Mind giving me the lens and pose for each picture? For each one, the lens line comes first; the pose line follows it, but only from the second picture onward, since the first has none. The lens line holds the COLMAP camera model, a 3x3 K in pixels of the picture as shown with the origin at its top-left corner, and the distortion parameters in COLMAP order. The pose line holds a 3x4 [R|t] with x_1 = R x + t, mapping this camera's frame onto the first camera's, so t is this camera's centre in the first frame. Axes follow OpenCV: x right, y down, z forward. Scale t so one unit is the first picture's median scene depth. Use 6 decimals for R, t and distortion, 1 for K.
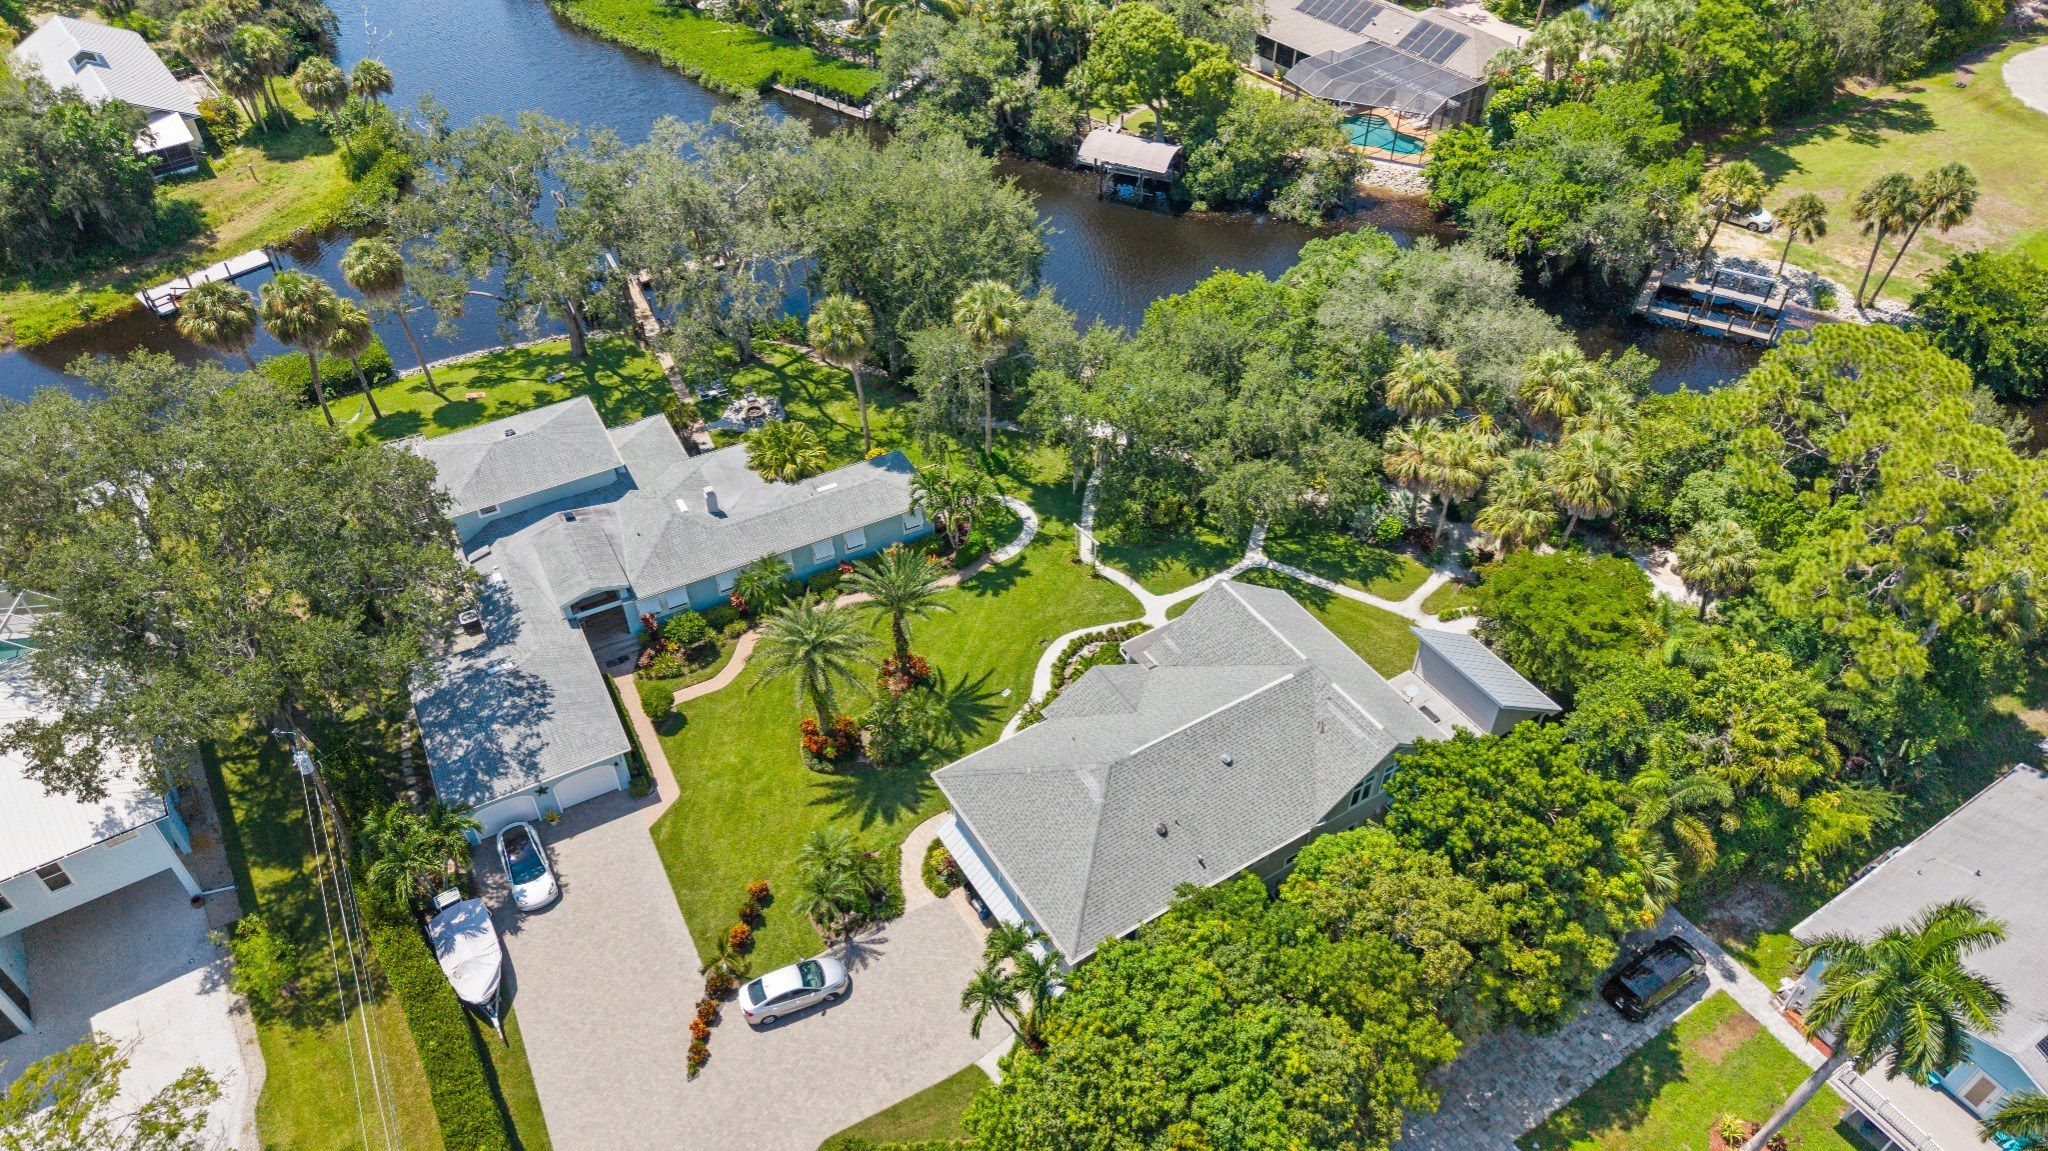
lens RADIAL K [[1349.4, 0, 1111.0], [0, 1349.4, 498.4], [0, 0, 1]] dist [0.047240, -0.068560]
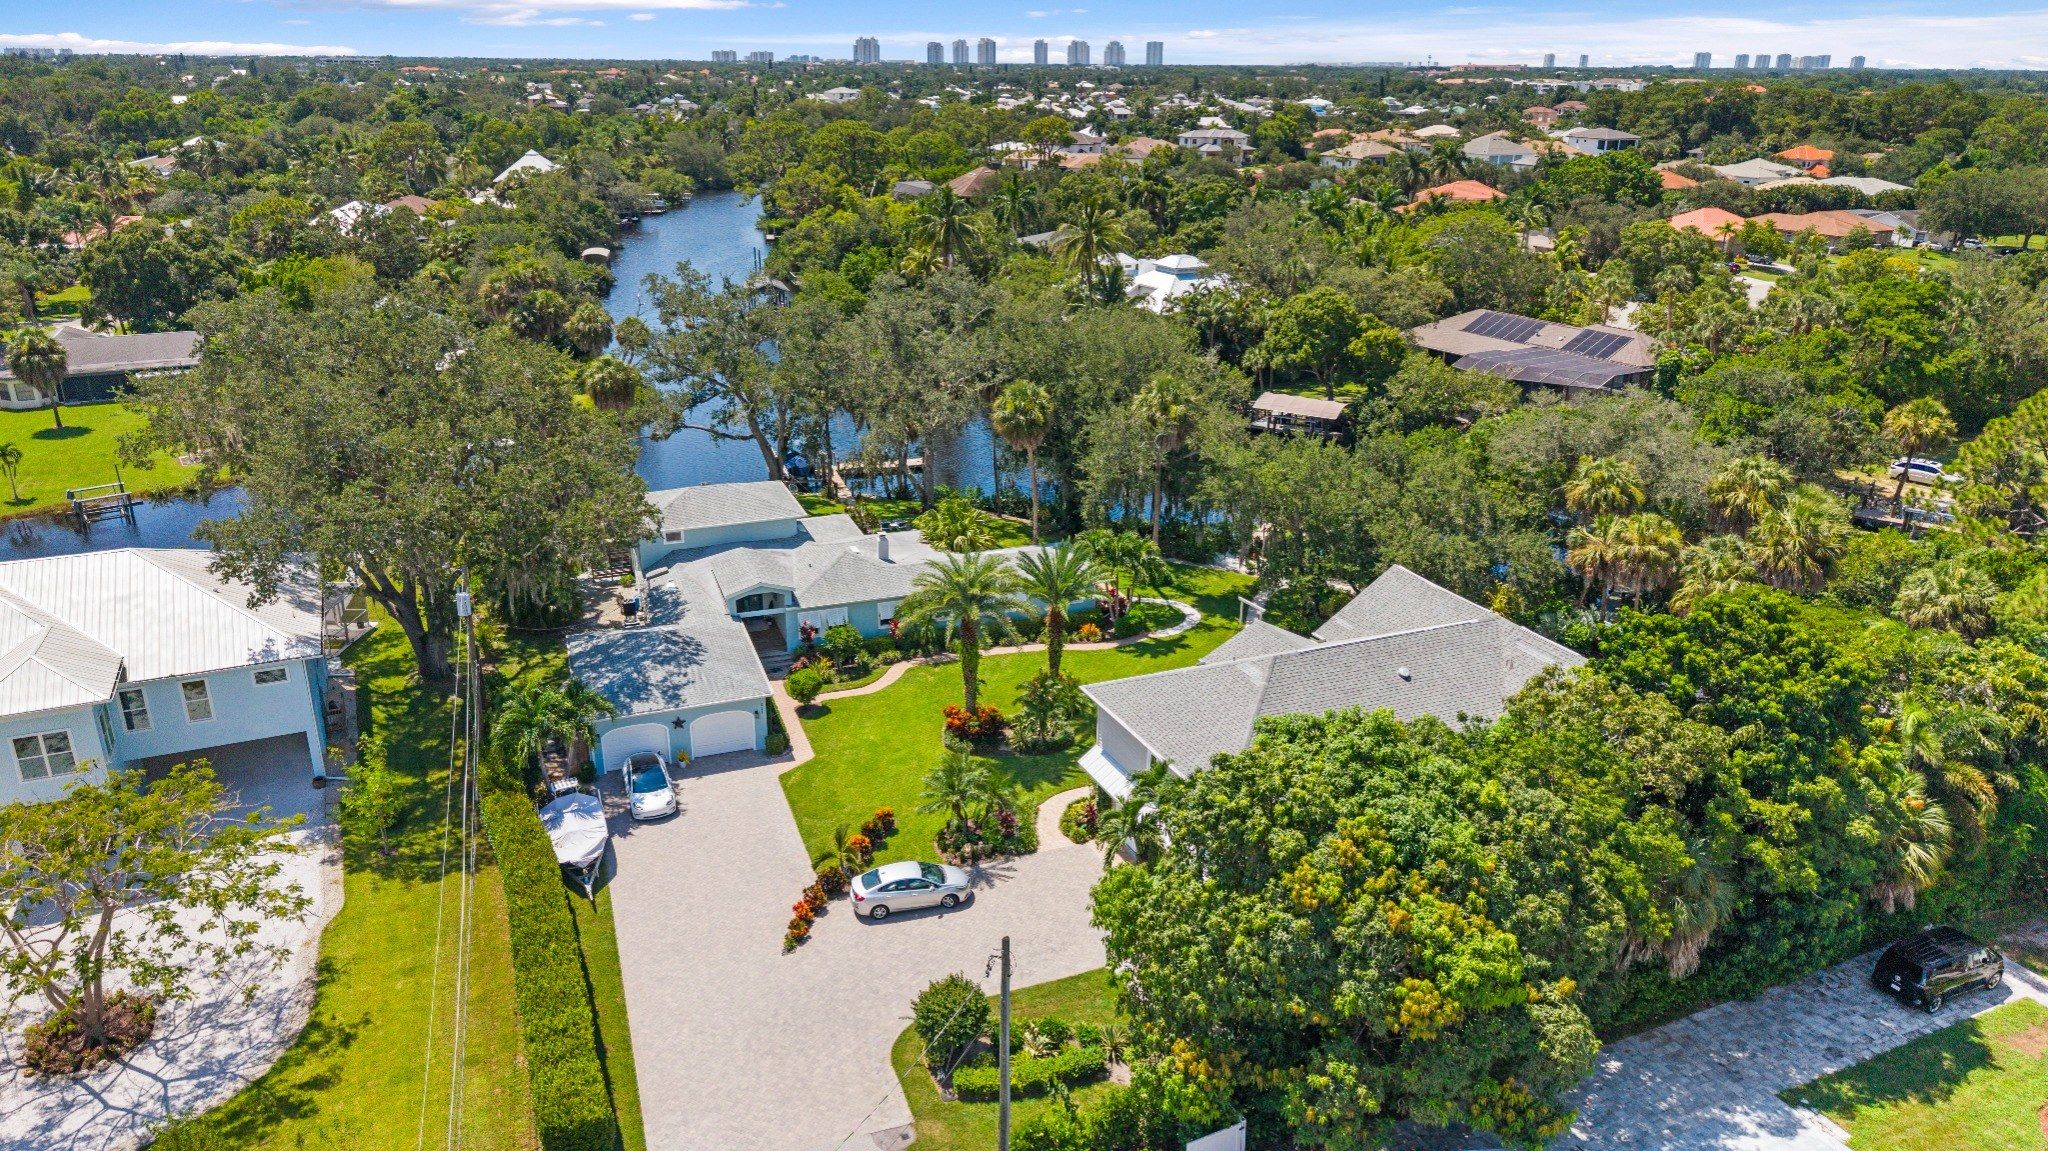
lens RADIAL K [[1349.4, 0, 1111.0], [0, 1349.4, 498.4], [0, 0, 1]] dist [0.047240, -0.068560]
pose [[0.991607, 0.034667, -0.124555, -0.000237], [-0.078951, 0.925263, -0.371018, 0.393381], [0.102385, 0.377738, 0.920234, 0.084038]]
